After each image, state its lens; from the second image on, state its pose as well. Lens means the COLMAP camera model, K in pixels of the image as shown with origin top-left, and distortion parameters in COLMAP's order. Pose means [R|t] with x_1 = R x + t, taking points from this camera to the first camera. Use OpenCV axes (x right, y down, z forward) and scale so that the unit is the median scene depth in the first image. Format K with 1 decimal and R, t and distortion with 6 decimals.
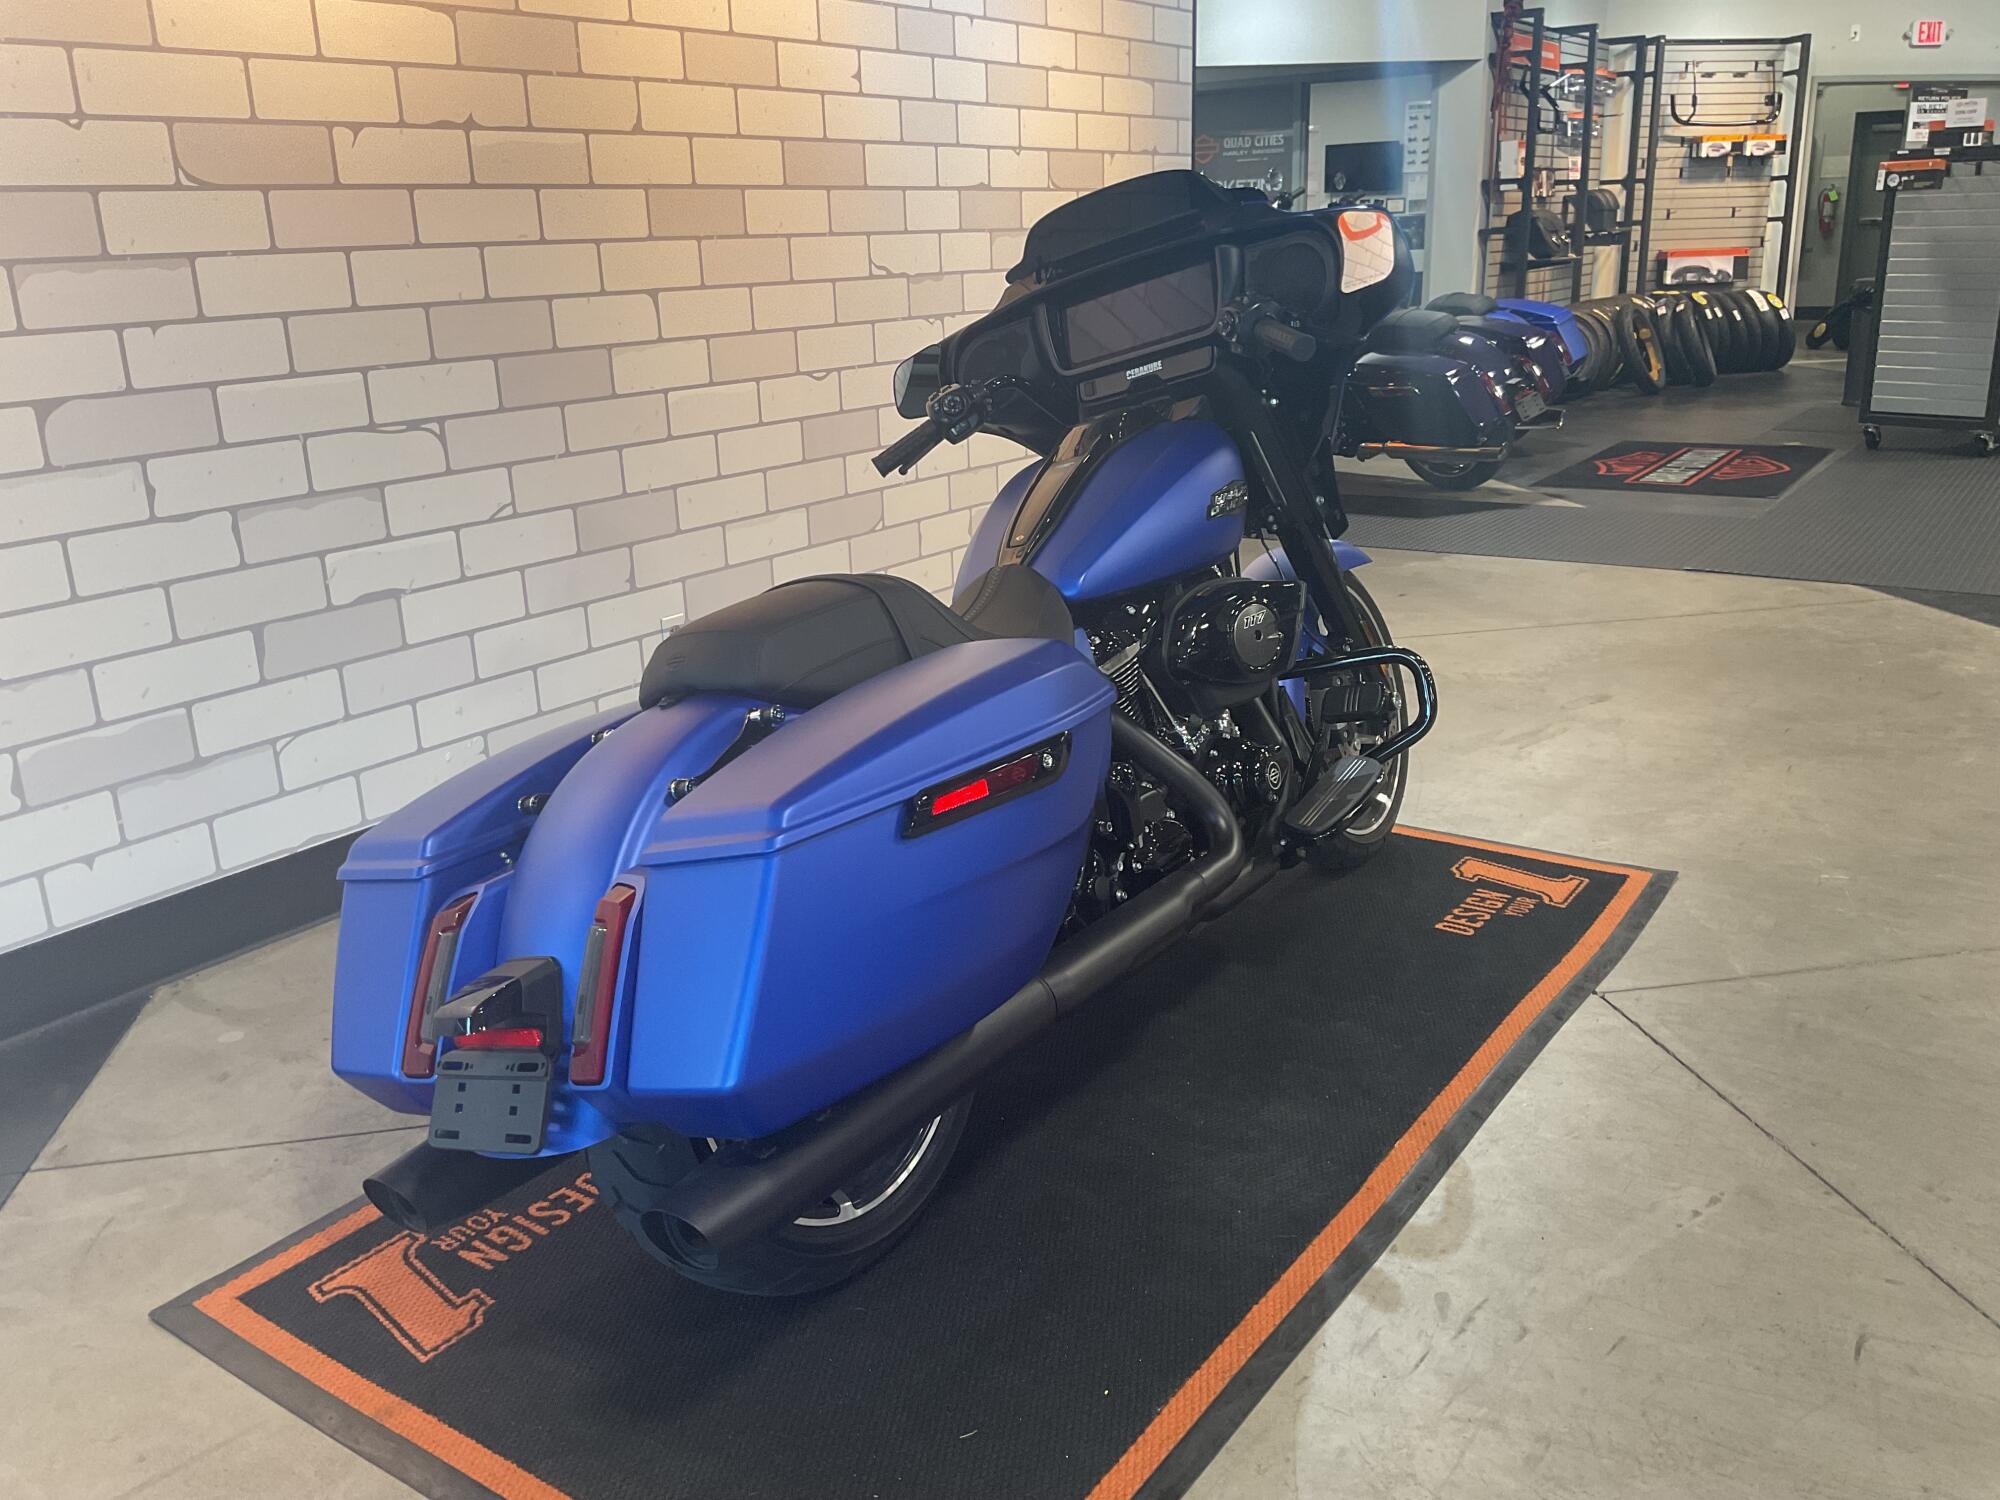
lens RADIAL K [[1650.9, 0, 999.6], [0, 1650.9, 756.8], [0, 0, 1]] dist [0.020193, -0.068288]
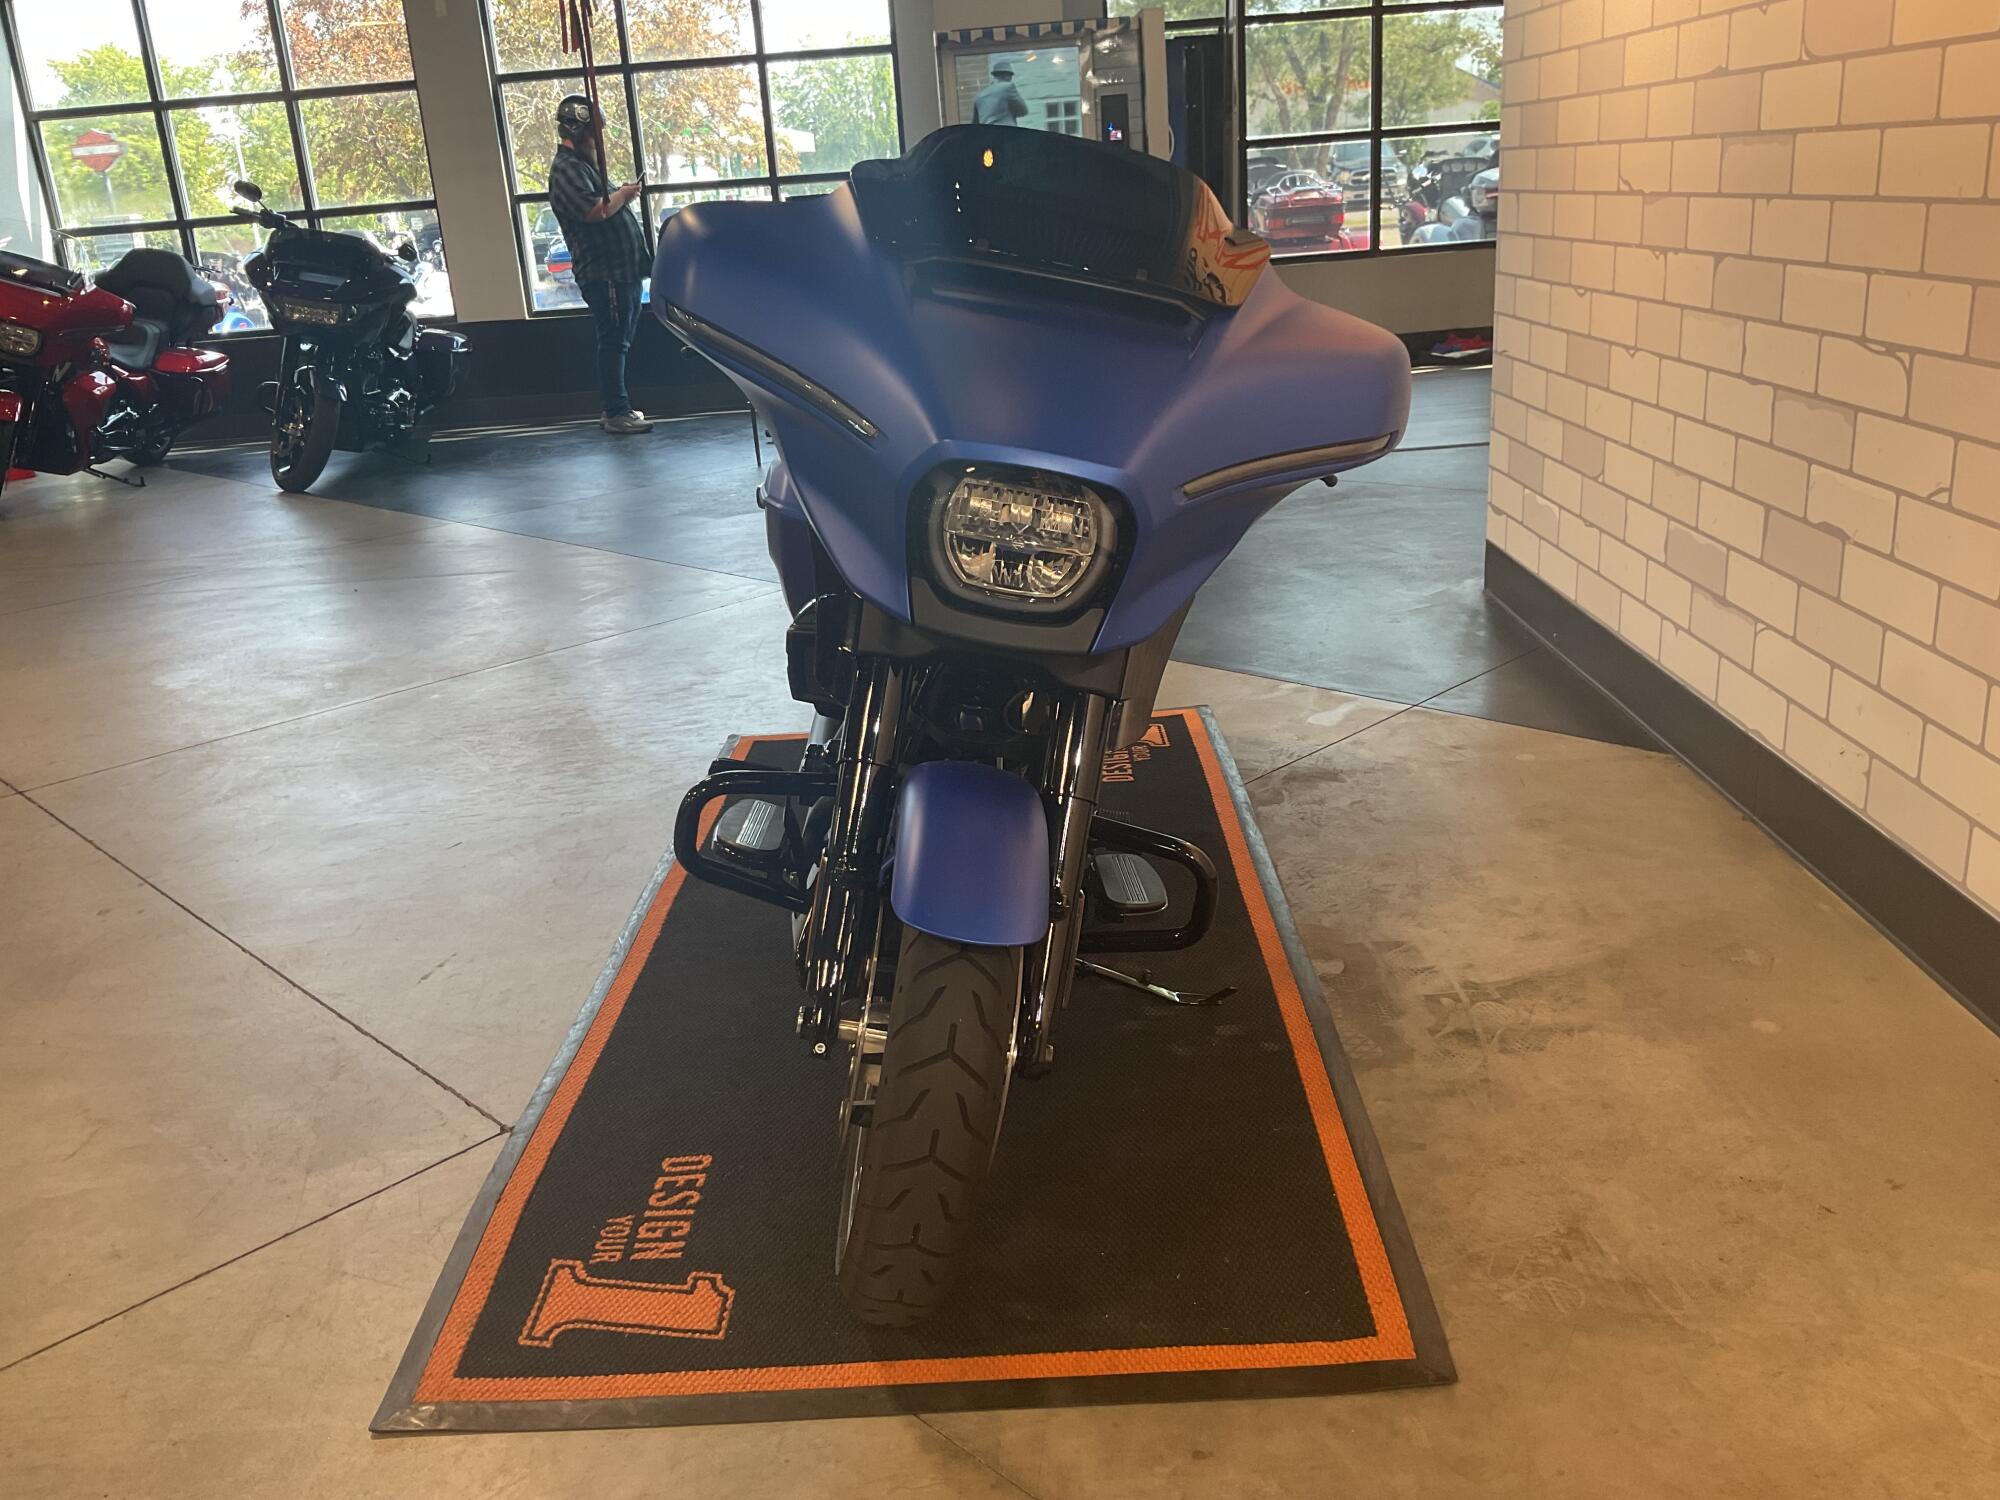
lens RADIAL K [[1650.9, 0, 983.9], [0, 1650.9, 737.9], [0, 0, 1]] dist [0.020193, -0.068288]
pose [[-0.820022, 0.265319, -0.507119, 0.185076], [-0.077865, 0.826102, 0.558115, -0.183748], [0.567011, 0.497153, -0.656763, 0.551354]]
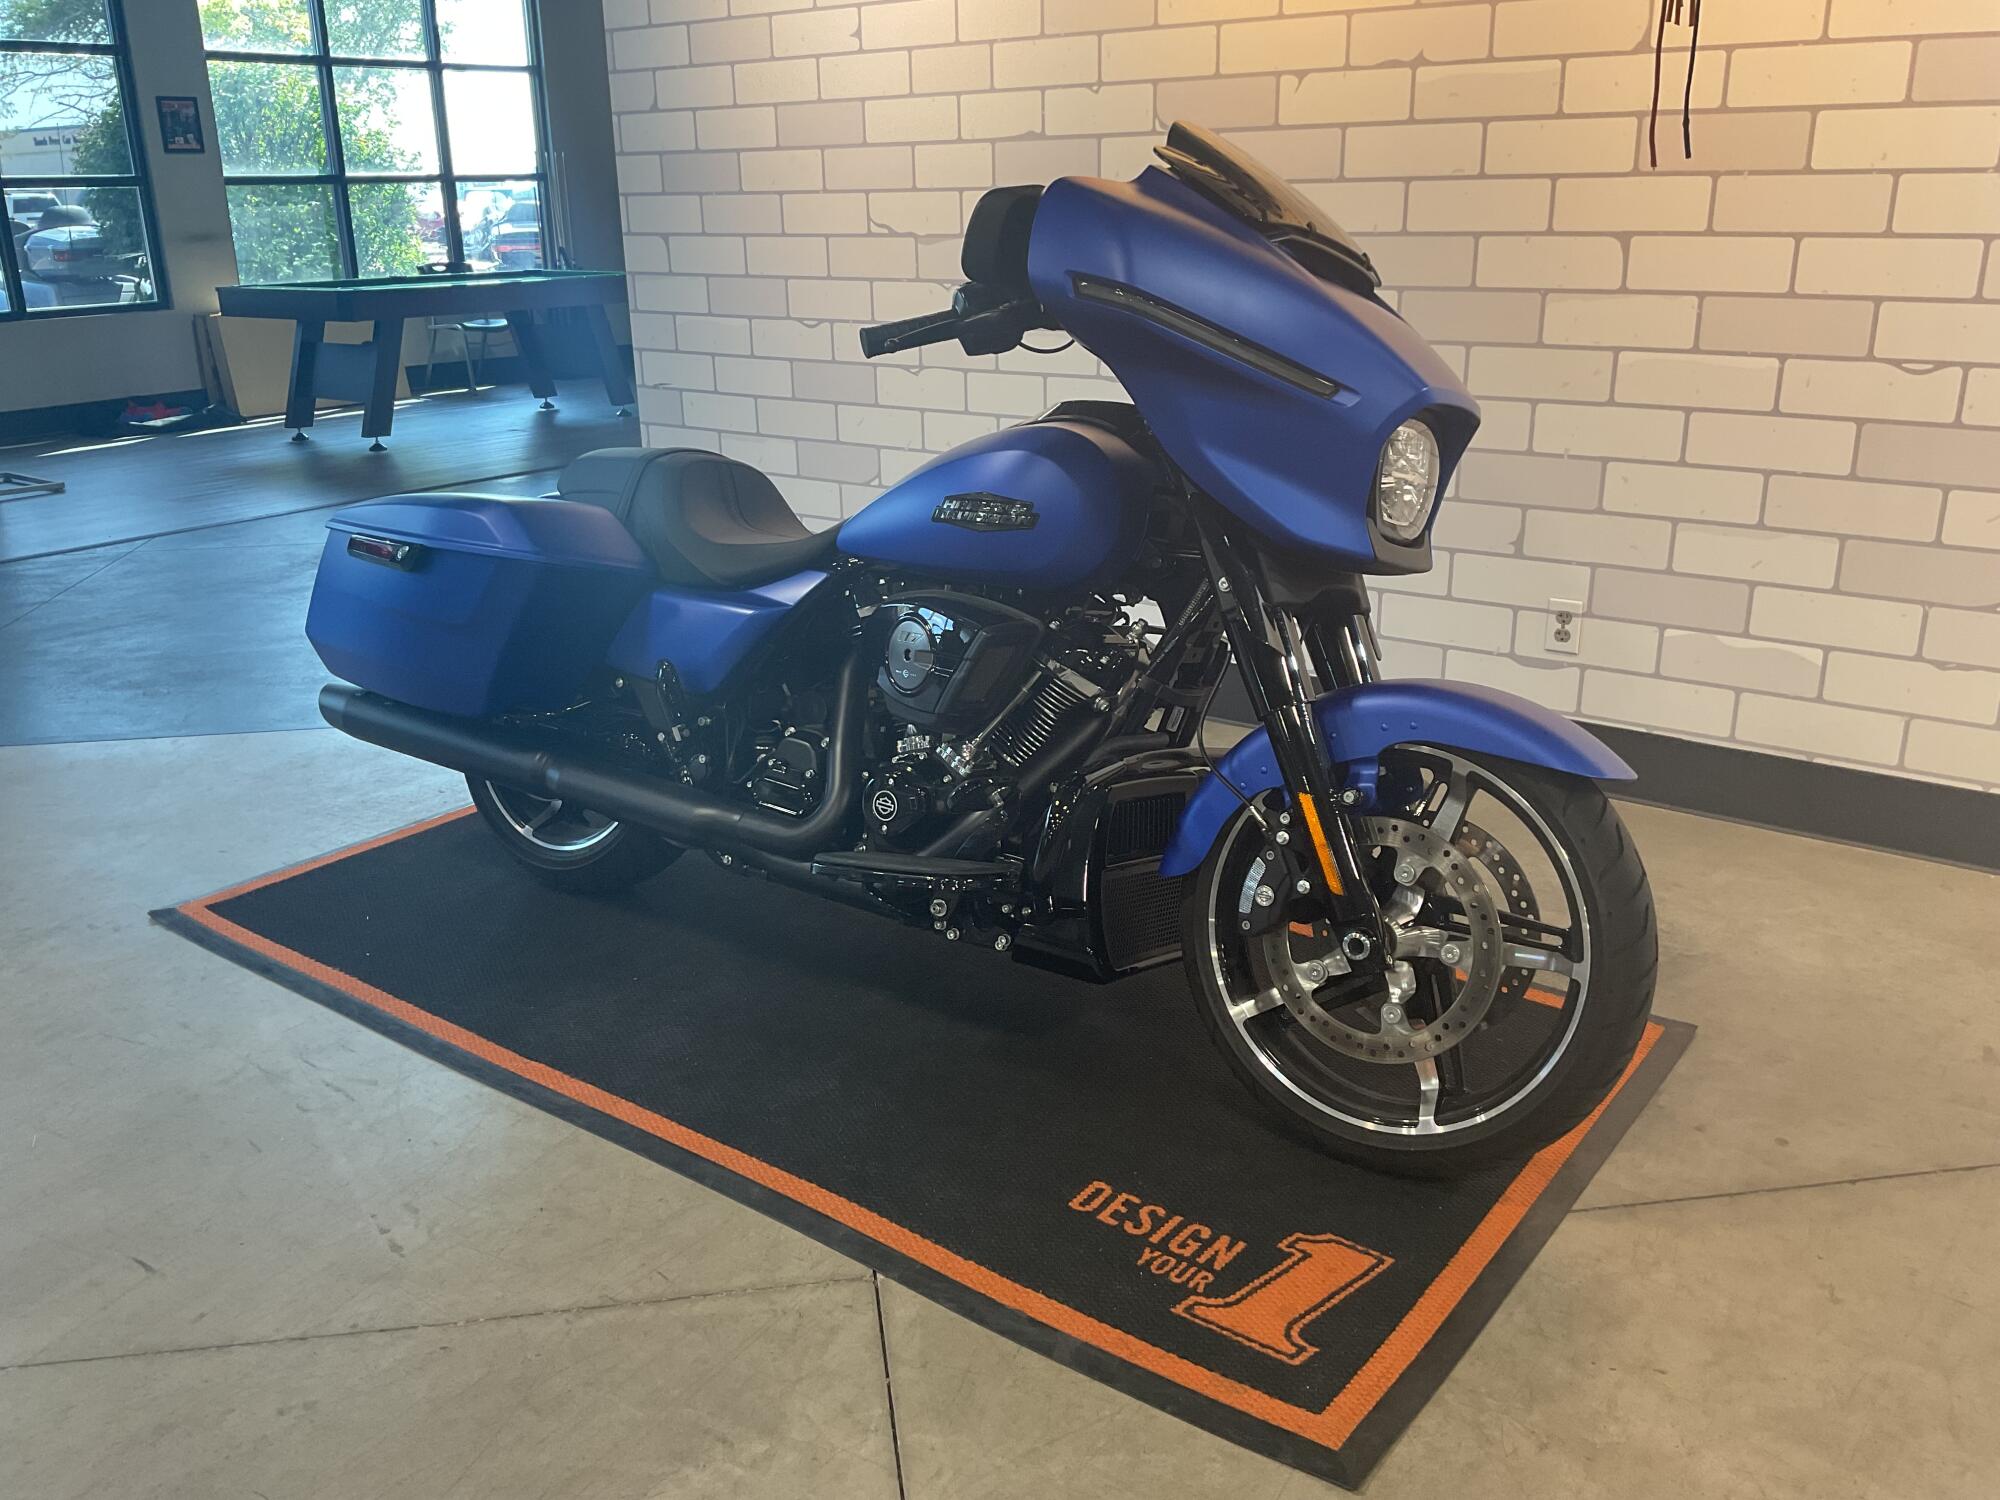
lens RADIAL K [[1650.9, 0, 969.7], [0, 1650.9, 749.9], [0, 0, 1]] dist [0.020193, -0.068288]
pose [[-0.041373, 0.353243, -0.934616, 0.326634], [-0.279124, 0.894088, 0.350281, -0.113650], [0.959363, 0.275366, 0.061608, 0.317650]]
